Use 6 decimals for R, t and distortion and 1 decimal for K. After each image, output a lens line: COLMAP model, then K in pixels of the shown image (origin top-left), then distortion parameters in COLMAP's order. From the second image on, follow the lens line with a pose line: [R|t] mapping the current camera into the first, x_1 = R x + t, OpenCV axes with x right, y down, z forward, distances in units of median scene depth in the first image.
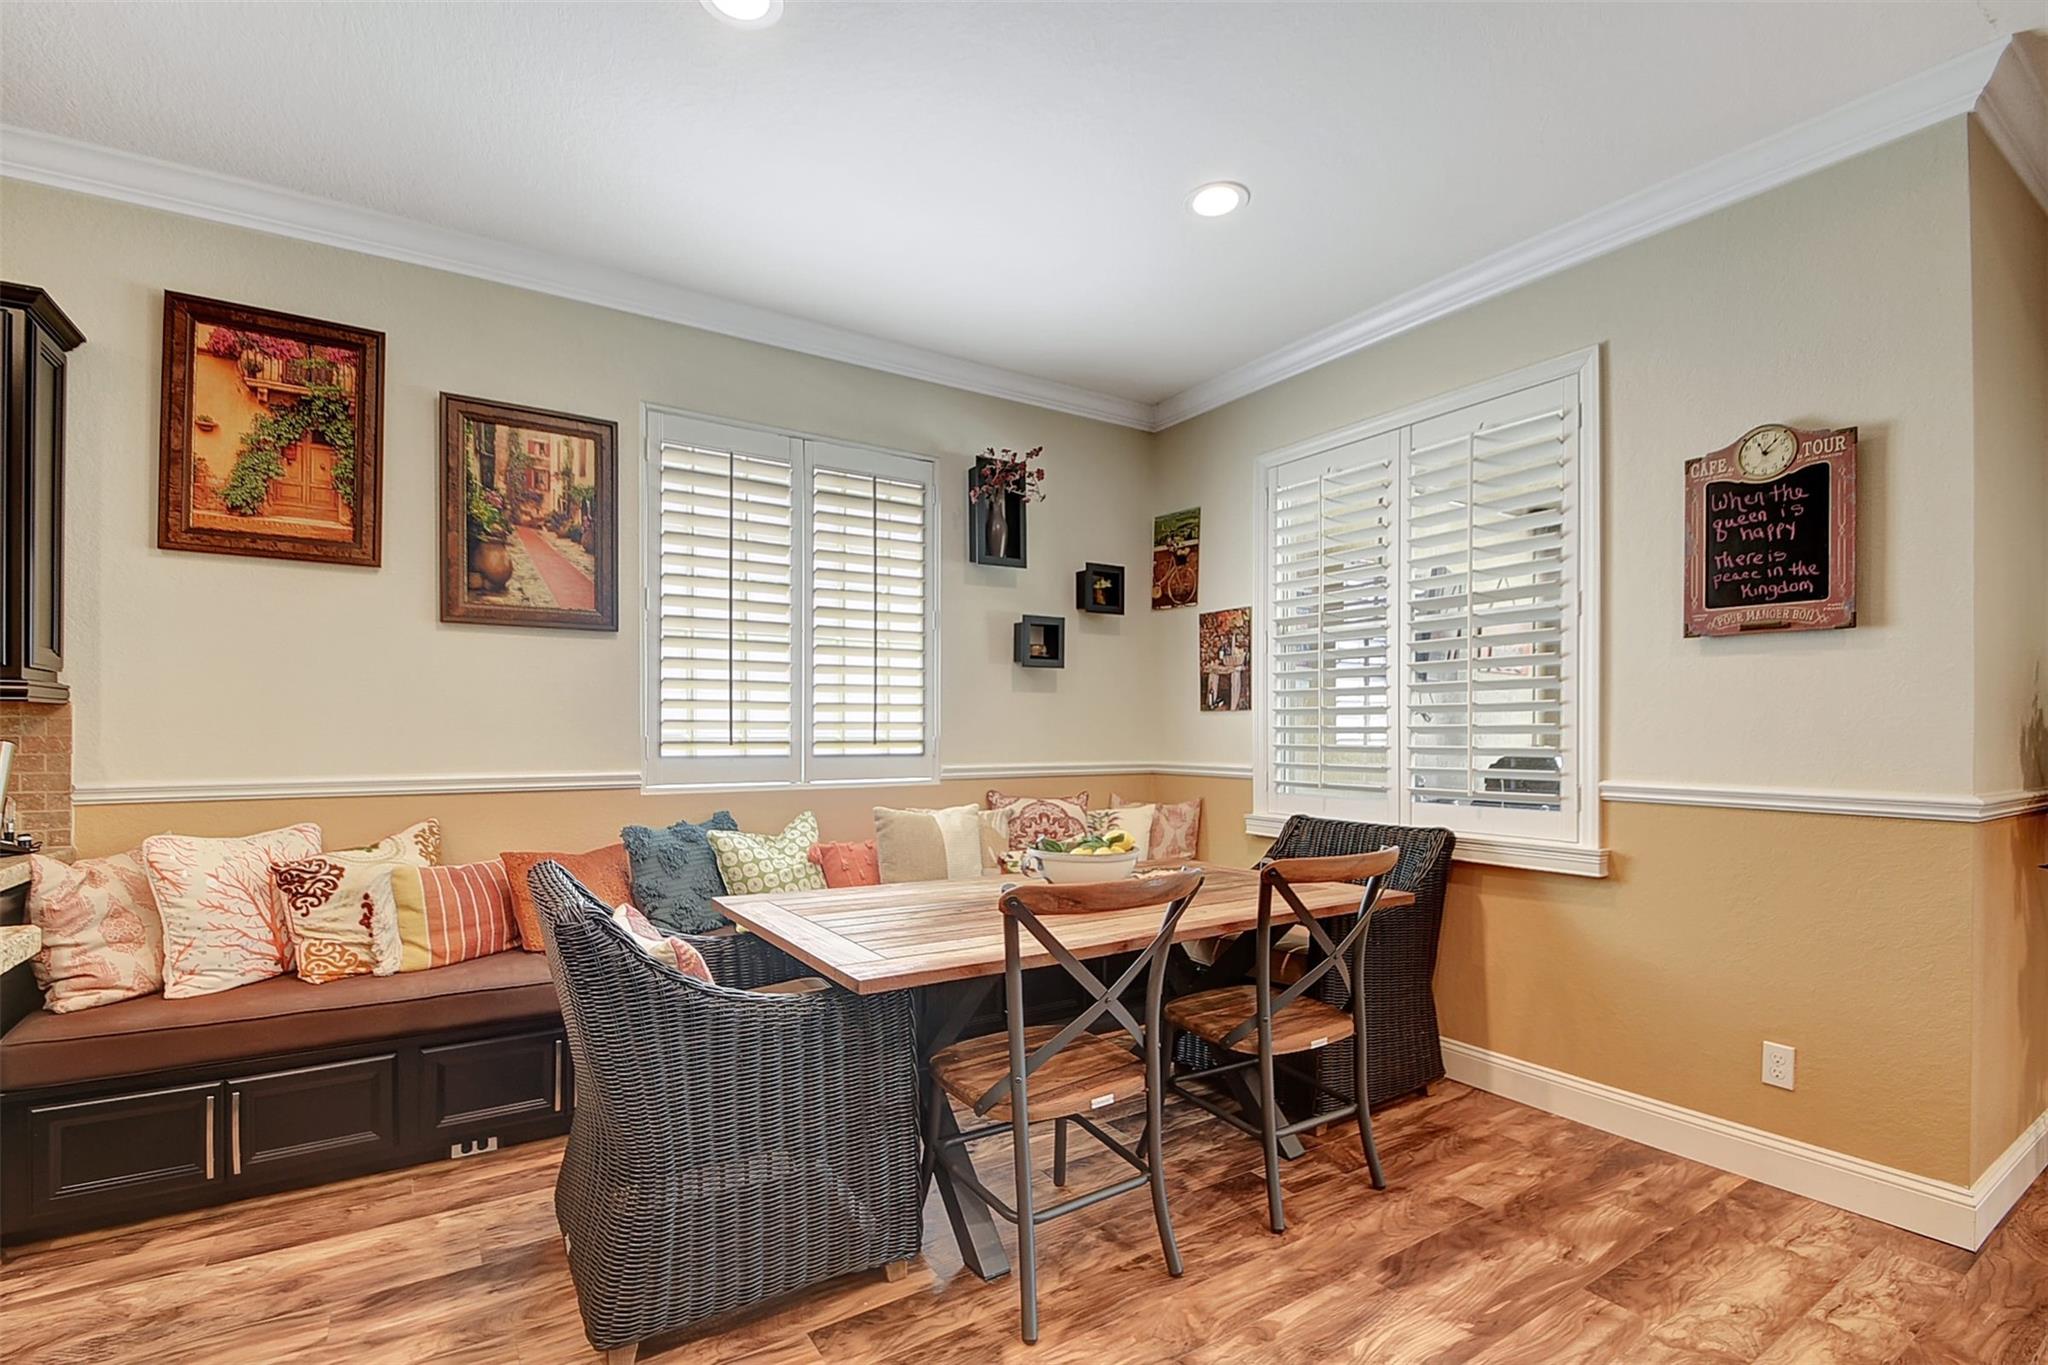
lens RADIAL K [[900.2, 0, 1009.0], [0, 900.2, 732.9], [0, 0, 1]] dist [0.002020, -0.009351]
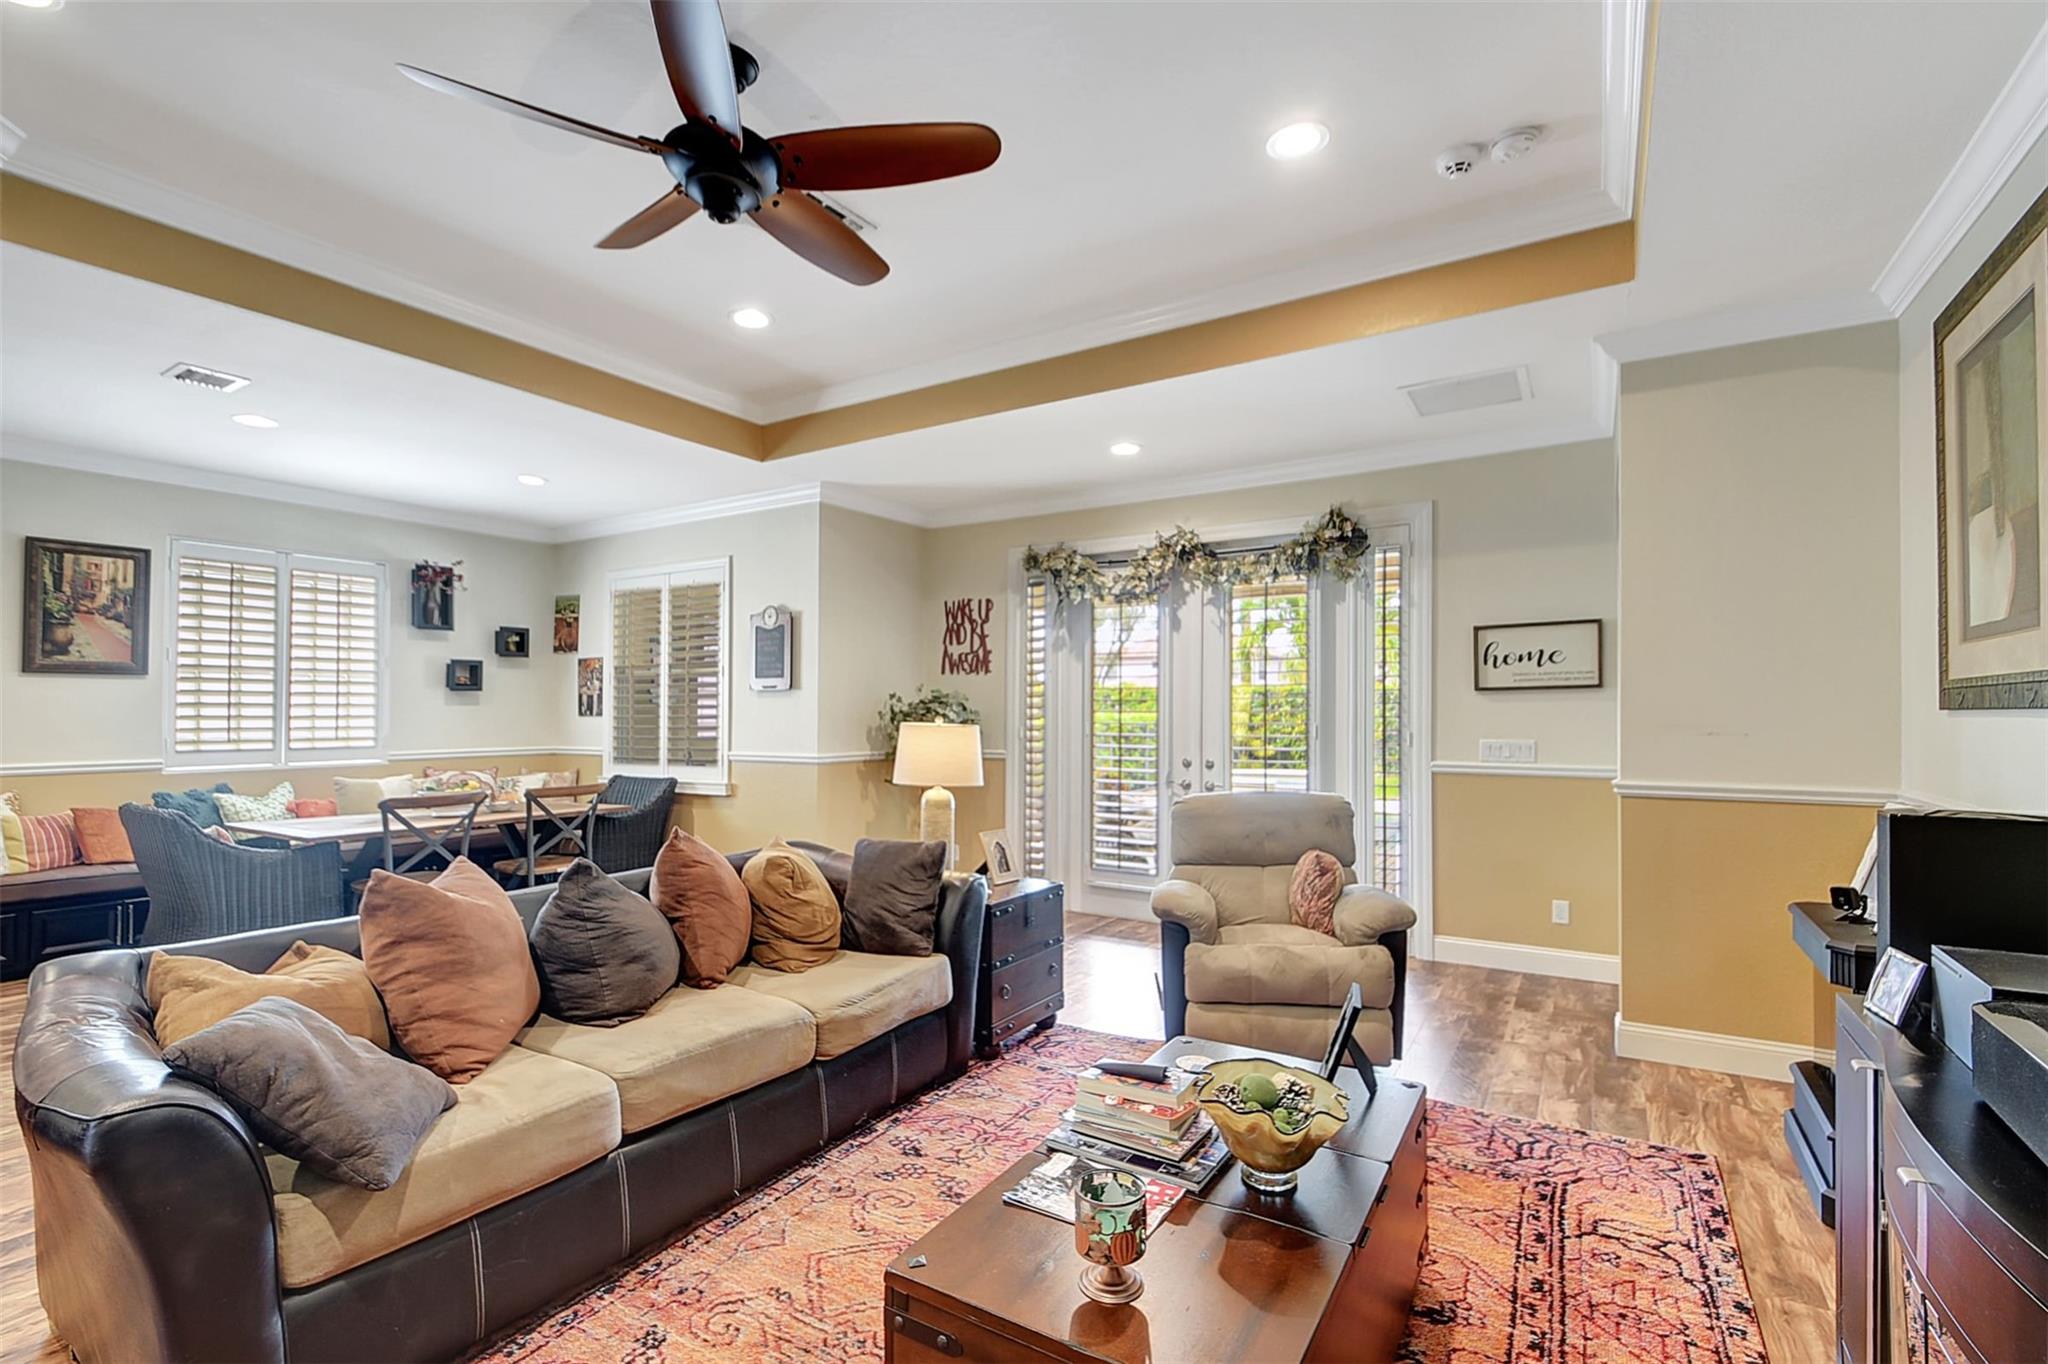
lens RADIAL K [[925.7, 0, 1015.0], [0, 925.7, 686.1], [0, 0, 1]] dist [0.010127, -0.016079]
pose [[0.903811, 0.006567, 0.427881, 0.288132], [0.007363, 0.999496, -0.030892, -0.029772], [-0.427868, 0.031071, 0.903307, -1.248319]]
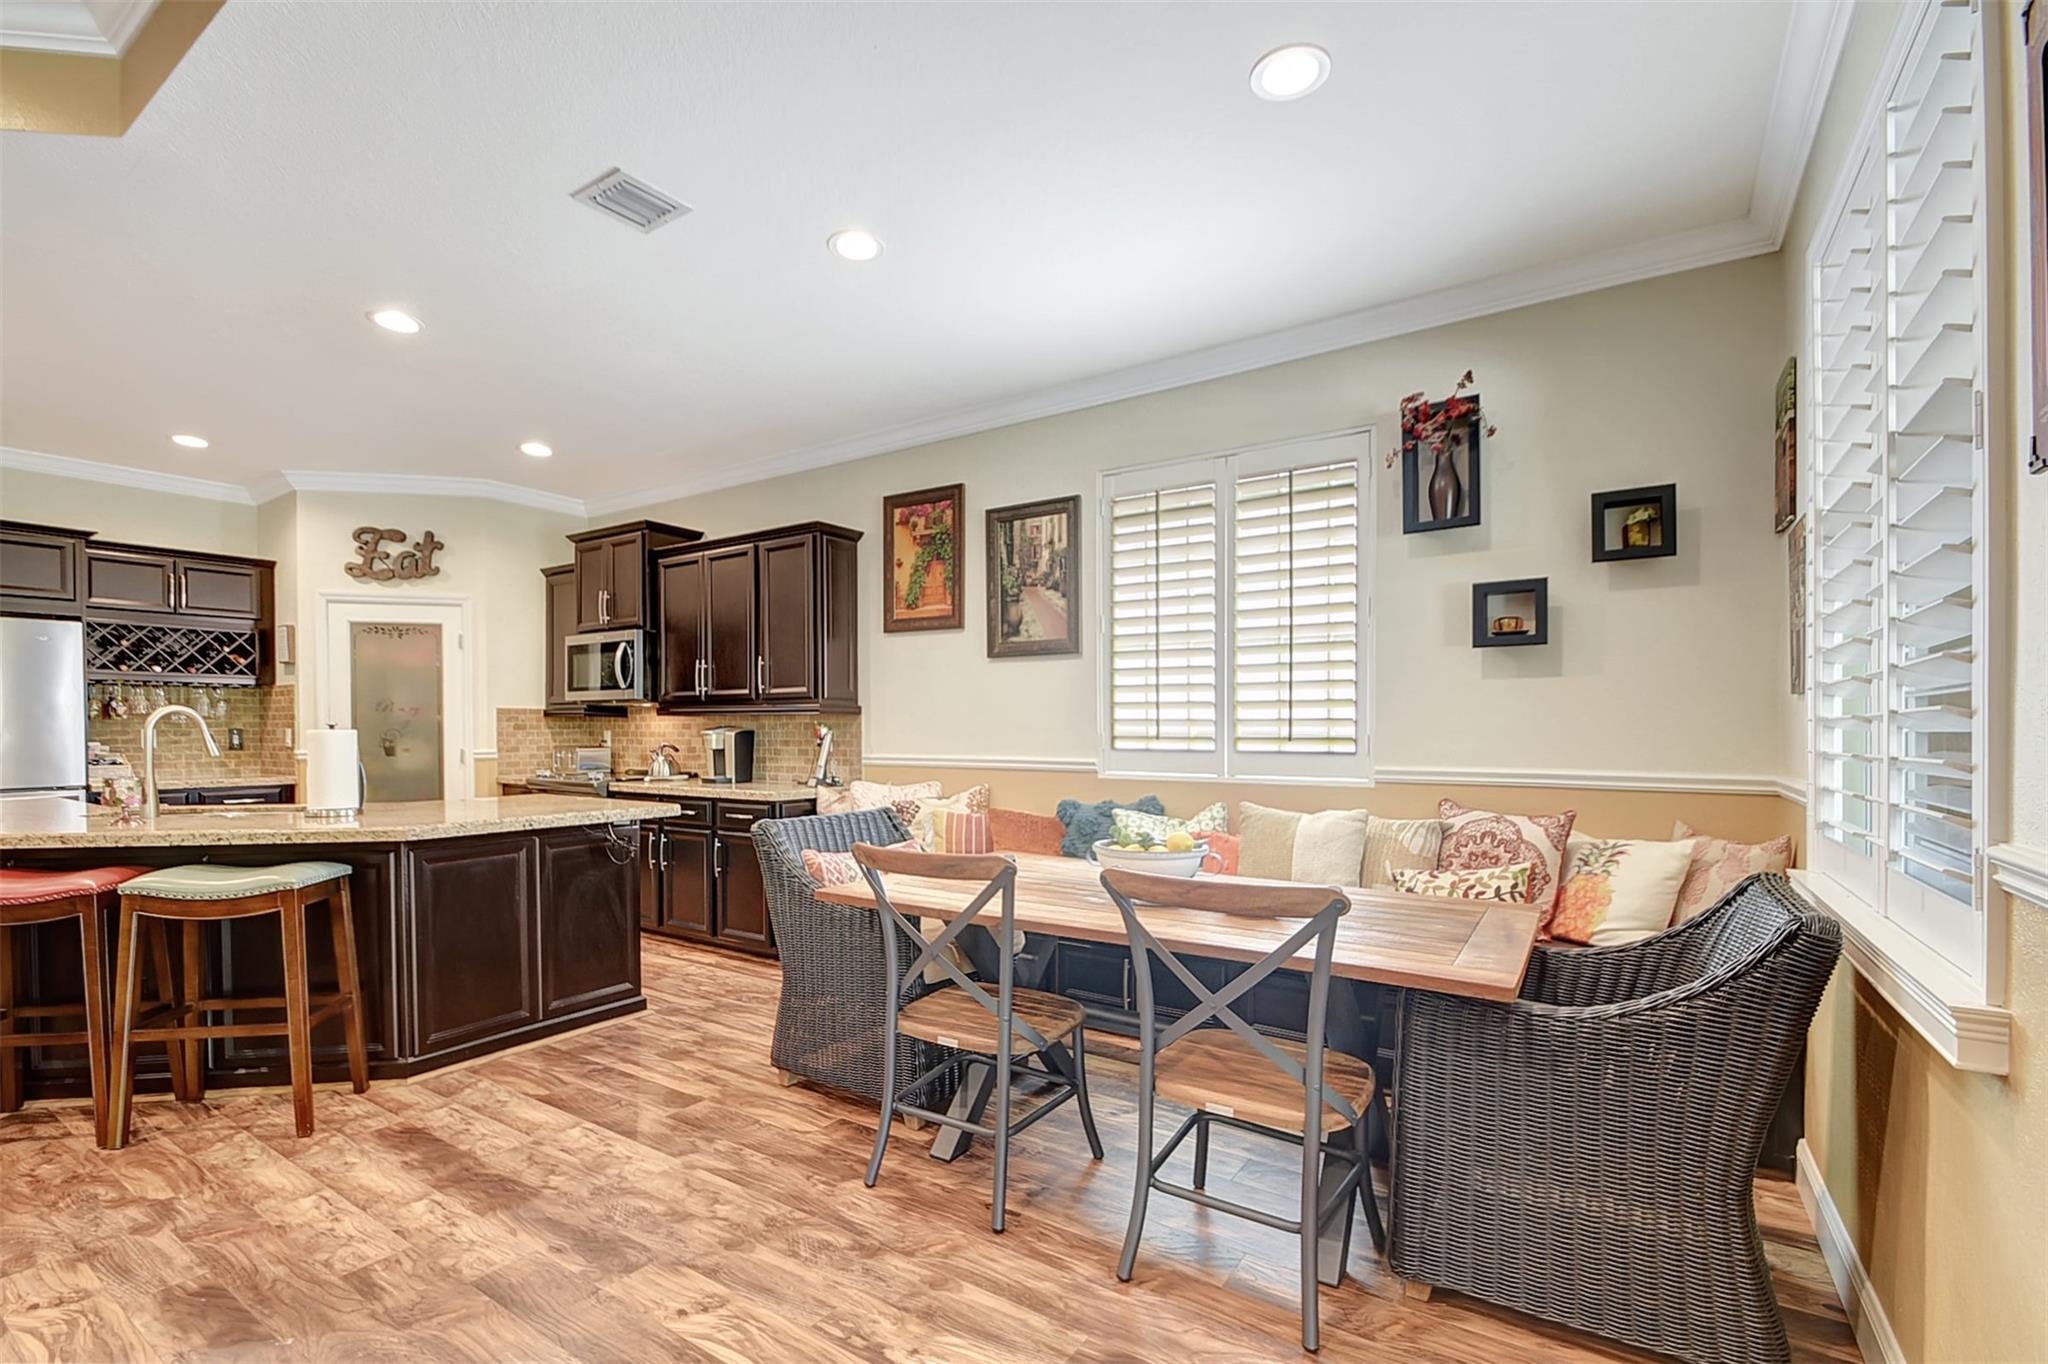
lens RADIAL K [[908.2, 0, 1011.2], [0, 908.2, 750.4], [0, 0, 1]] dist [0.001999, -0.000118]
pose [[0.400101, 0.020602, -0.916240, 0.777849], [-0.001962, 0.999764, 0.021623, 0.001778], [0.916469, -0.006854, 0.400047, 0.384396]]
